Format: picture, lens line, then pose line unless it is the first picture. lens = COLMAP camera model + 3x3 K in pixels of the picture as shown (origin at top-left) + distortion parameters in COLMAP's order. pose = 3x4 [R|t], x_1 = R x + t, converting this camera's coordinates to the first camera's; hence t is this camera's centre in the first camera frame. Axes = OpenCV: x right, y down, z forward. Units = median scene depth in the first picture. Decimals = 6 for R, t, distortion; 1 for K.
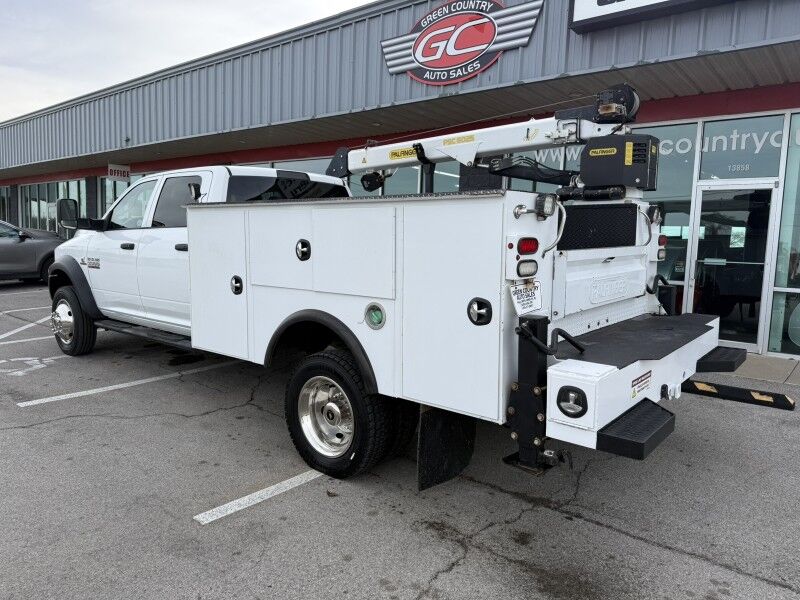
lens RADIAL K [[585.6, 0, 398.5], [0, 585.6, 299.6], [0, 0, 1]] dist [-0.002713, -0.005729]
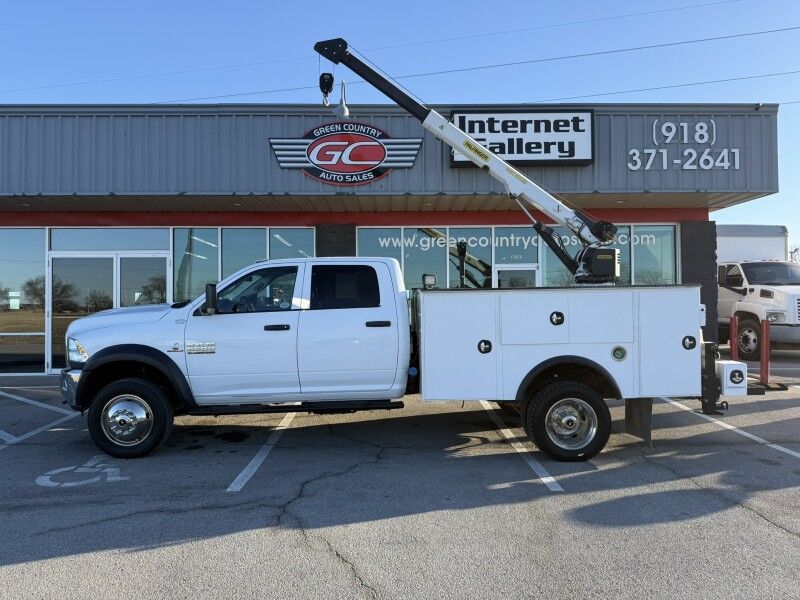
lens RADIAL K [[550.8, 0, 398.6], [0, 550.8, 293.2], [0, 0, 1]] dist [0.088583, -0.165413]
pose [[0.738921, -0.025176, 0.673322, -0.866049], [0.102720, 0.991830, -0.075643, -0.048360], [-0.665916, 0.125058, 0.735470, 0.102580]]
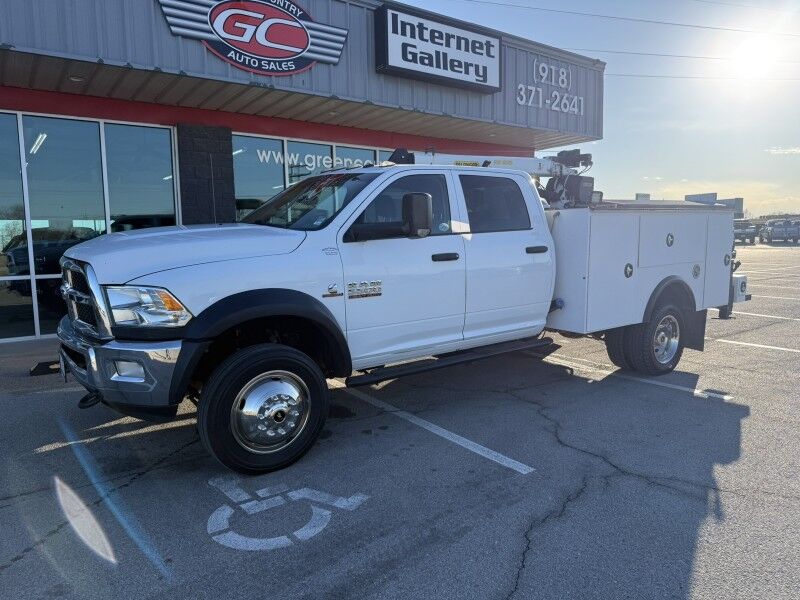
lens RADIAL K [[553.6, 0, 404.6], [0, 553.6, 298.1], [0, 0, 1]] dist [0.032994, -0.059280]
pose [[0.218216, -0.143771, 0.965252, -1.076049], [0.122868, 0.985266, 0.118975, -0.118636], [-0.968135, 0.092636, 0.232665, 0.810334]]
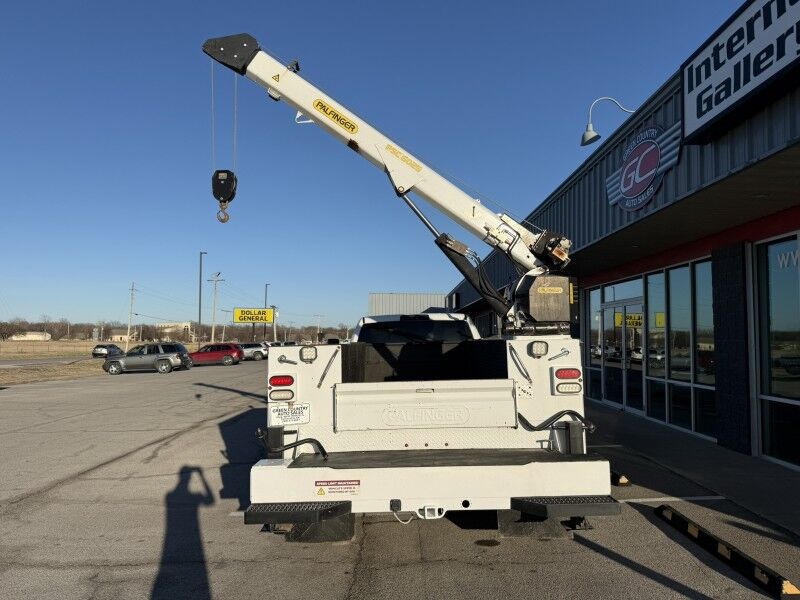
lens RADIAL K [[553.6, 0, 404.6], [0, 553.6, 298.1], [0, 0, 1]] dist [0.032994, -0.059280]
pose [[0.671492, -0.083374, -0.736307, 0.704932], [-0.058181, 0.984651, -0.164554, -0.037573], [0.738724, 0.153336, 0.656334, 0.097814]]
